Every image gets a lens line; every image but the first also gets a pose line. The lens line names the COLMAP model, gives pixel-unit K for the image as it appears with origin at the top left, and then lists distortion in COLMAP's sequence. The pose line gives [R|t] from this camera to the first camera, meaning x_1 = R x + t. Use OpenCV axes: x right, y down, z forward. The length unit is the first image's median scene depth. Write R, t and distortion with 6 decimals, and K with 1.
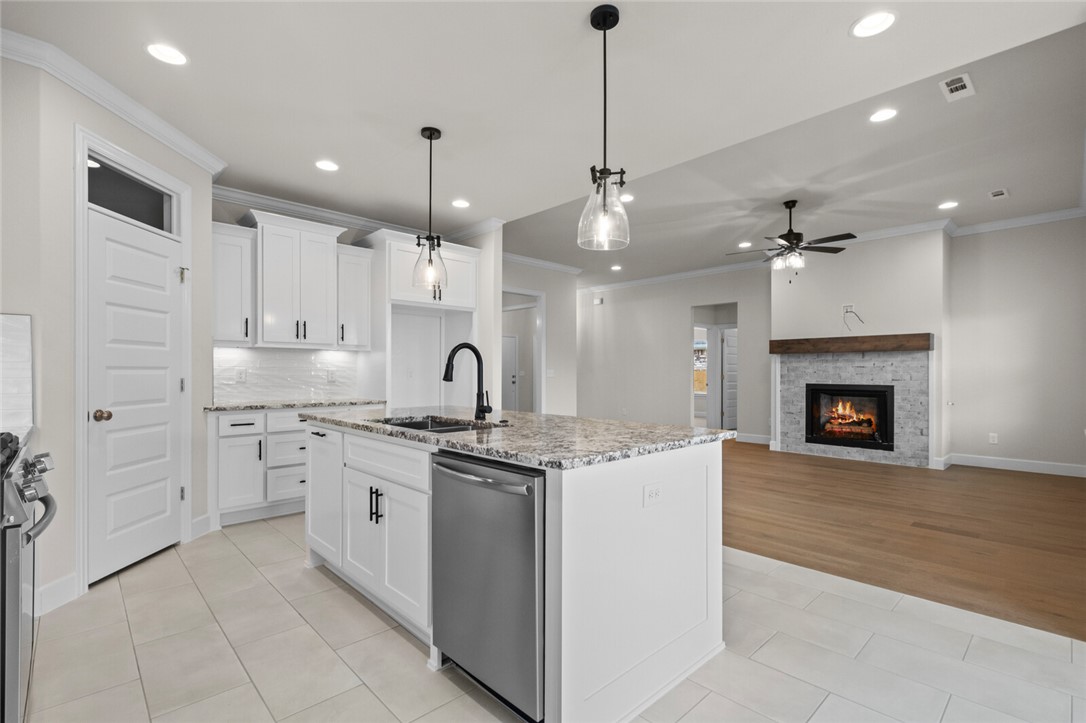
lens RADIAL K [[494.5, 0, 535.3], [0, 494.5, 372.9], [0, 0, 1]] dist [0.009576, -0.005317]
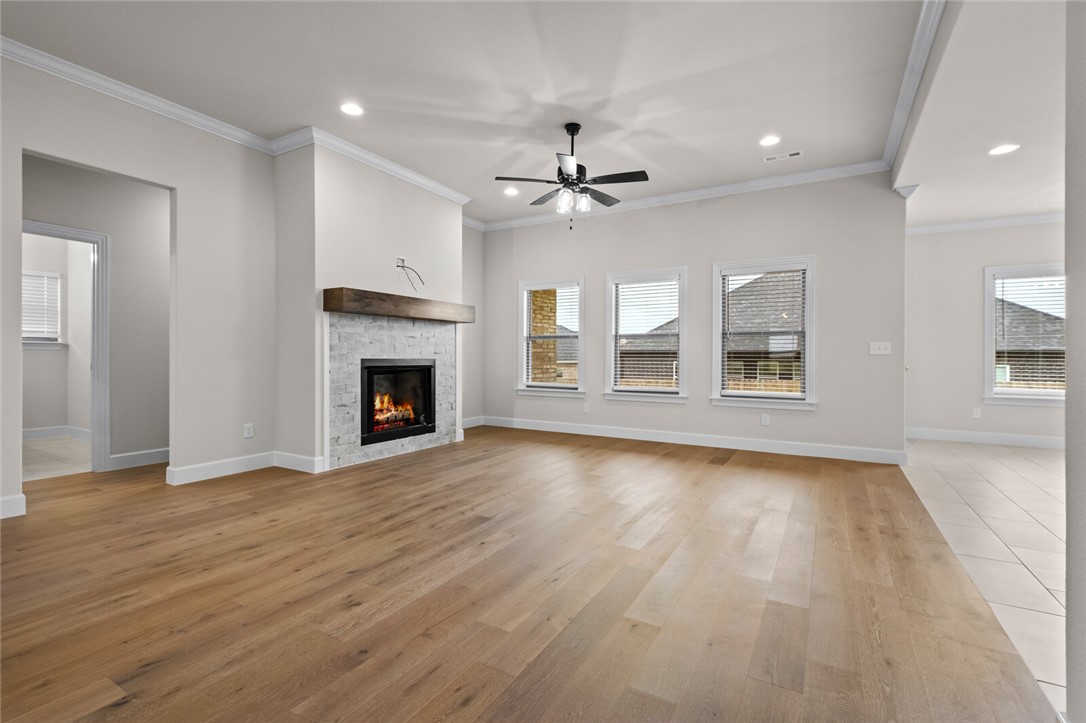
lens RADIAL K [[494.5, 0, 547.8], [0, 494.5, 358.2], [0, 0, 1]] dist [0.009576, -0.005317]
pose [[-0.291576, -0.010321, 0.956492, -0.201121], [-0.005880, 0.999942, 0.008997, 0.015149], [-0.956530, -0.003001, -0.291620, 1.103565]]
